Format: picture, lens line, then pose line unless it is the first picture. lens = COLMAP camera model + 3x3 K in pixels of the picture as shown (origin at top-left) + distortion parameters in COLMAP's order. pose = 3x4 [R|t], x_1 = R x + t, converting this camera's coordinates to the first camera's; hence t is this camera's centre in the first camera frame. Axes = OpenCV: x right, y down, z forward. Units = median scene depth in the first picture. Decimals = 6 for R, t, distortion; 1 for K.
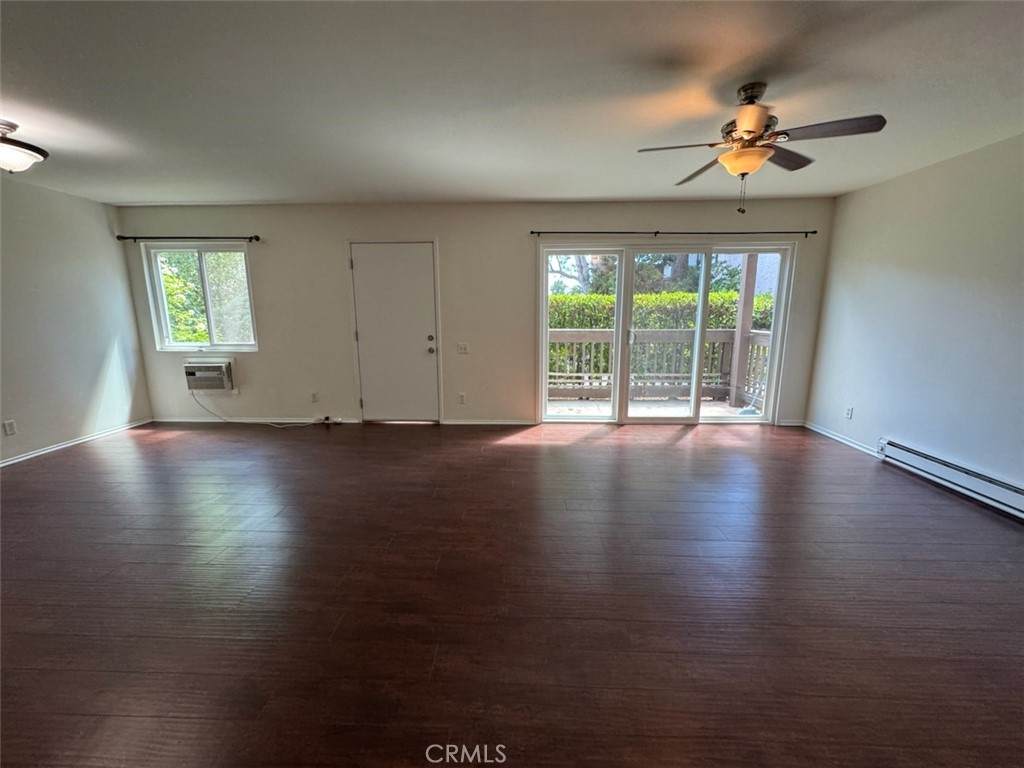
lens RADIAL K [[410.5, 0, 512.0], [0, 410.5, 384.0], [0, 0, 1]] dist [0.000966, -0.000010]
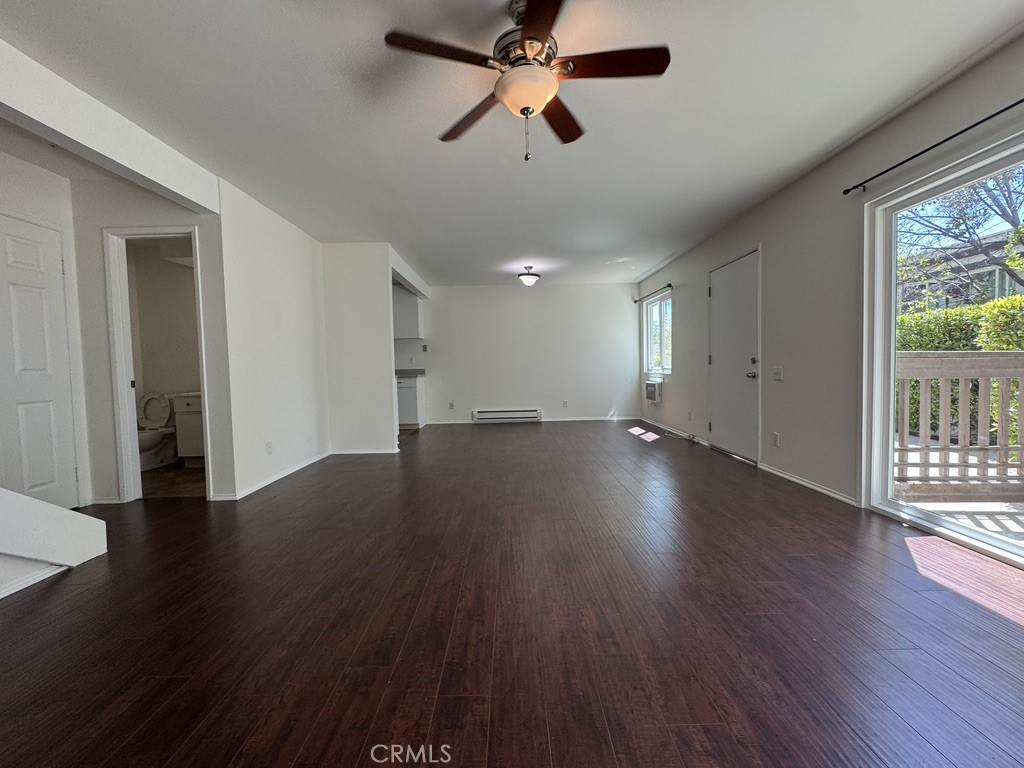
lens RADIAL K [[410.5, 0, 512.0], [0, 410.5, 384.0], [0, 0, 1]] dist [0.000966, -0.000010]
pose [[0.031449, 0.045334, -0.998477, 0.632248], [-0.154969, 0.987112, 0.039937, -0.022075], [0.987419, 0.153477, 0.038069, 0.483093]]
